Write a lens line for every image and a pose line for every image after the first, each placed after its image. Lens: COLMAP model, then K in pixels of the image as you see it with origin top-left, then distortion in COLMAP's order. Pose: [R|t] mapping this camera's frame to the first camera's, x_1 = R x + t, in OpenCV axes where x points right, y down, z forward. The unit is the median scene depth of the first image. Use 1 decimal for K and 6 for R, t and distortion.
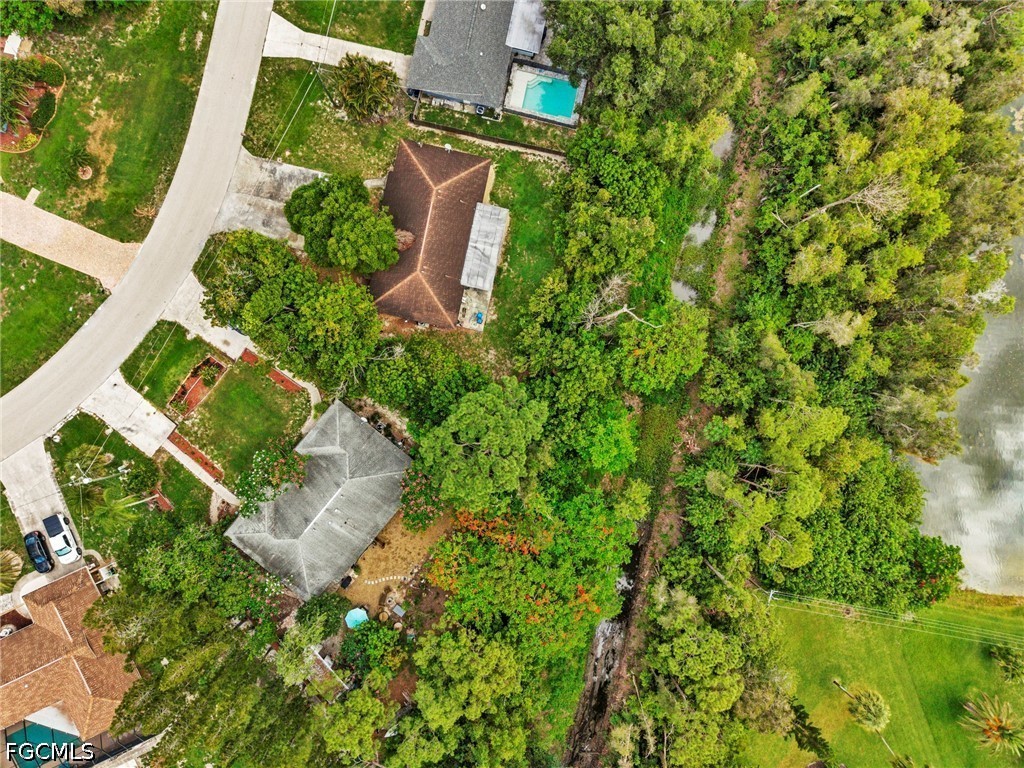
lens RADIAL K [[685.3, 0, 512.0], [0, 685.3, 384.0], [0, 0, 1]] dist [0.022389, -0.025247]
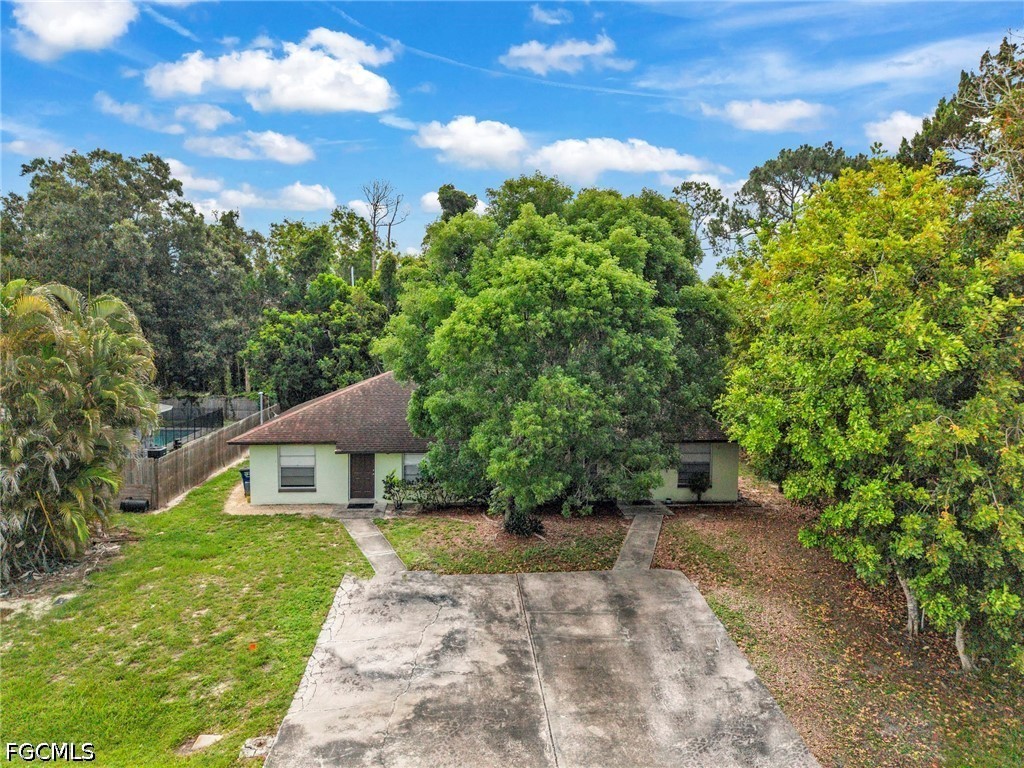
lens RADIAL K [[685.3, 0, 512.0], [0, 685.3, 384.0], [0, 0, 1]] dist [0.022389, -0.025247]
pose [[-0.300004, -0.118425, 0.946559, -0.483945], [0.953934, -0.034265, 0.298055, -0.317159], [-0.002864, 0.992372, 0.123249, 0.912947]]
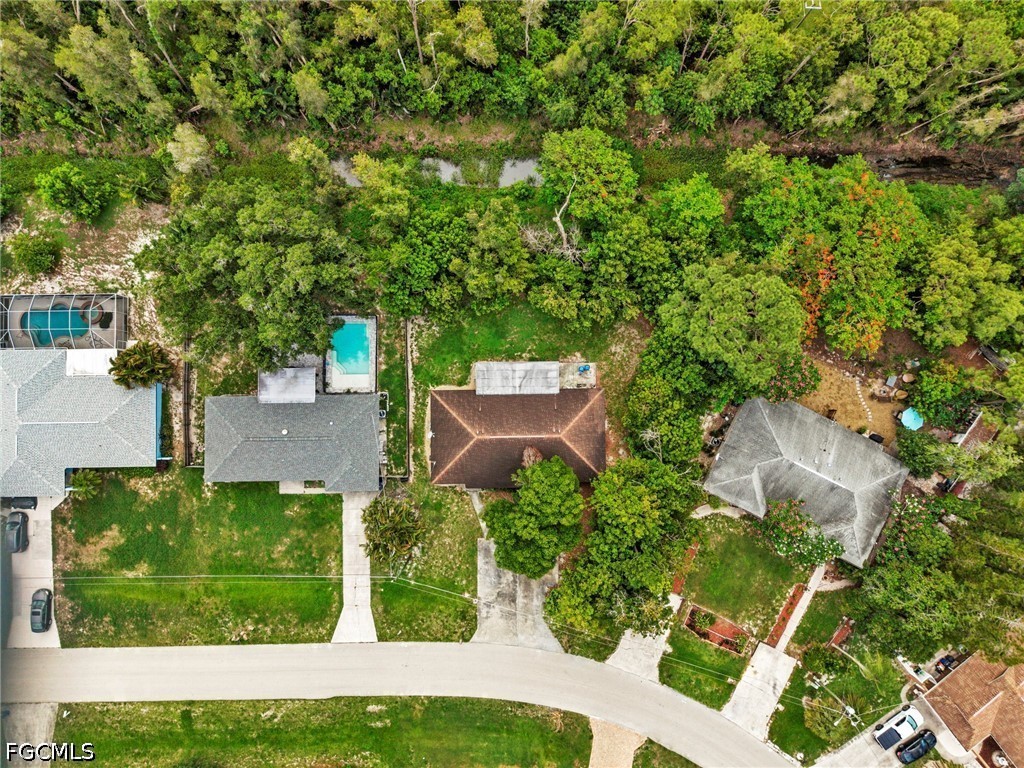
lens RADIAL K [[685.3, 0, 512.0], [0, 685.3, 384.0], [0, 0, 1]] dist [0.022389, -0.025247]
pose [[-0.225916, -0.974129, -0.005805, -0.040529], [0.974129, -0.225944, 0.004664, -0.209604], [-0.005854, -0.004601, 0.999972, 0.014564]]
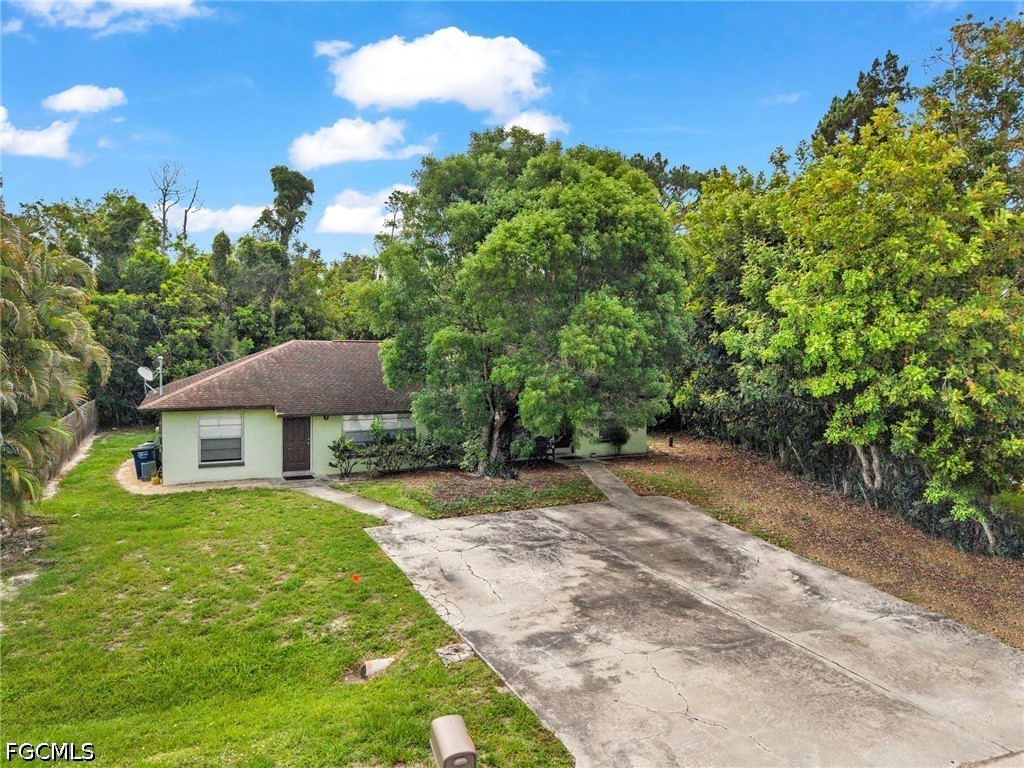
lens RADIAL K [[687.9, 0, 514.7], [0, 687.9, 369.0], [0, 0, 1]] dist [0.033722, -0.036349]
pose [[-0.623172, -0.054619, 0.780176, -0.446090], [0.782006, -0.029364, 0.622578, -0.398454], [-0.011095, 0.998075, 0.061011, 0.944774]]
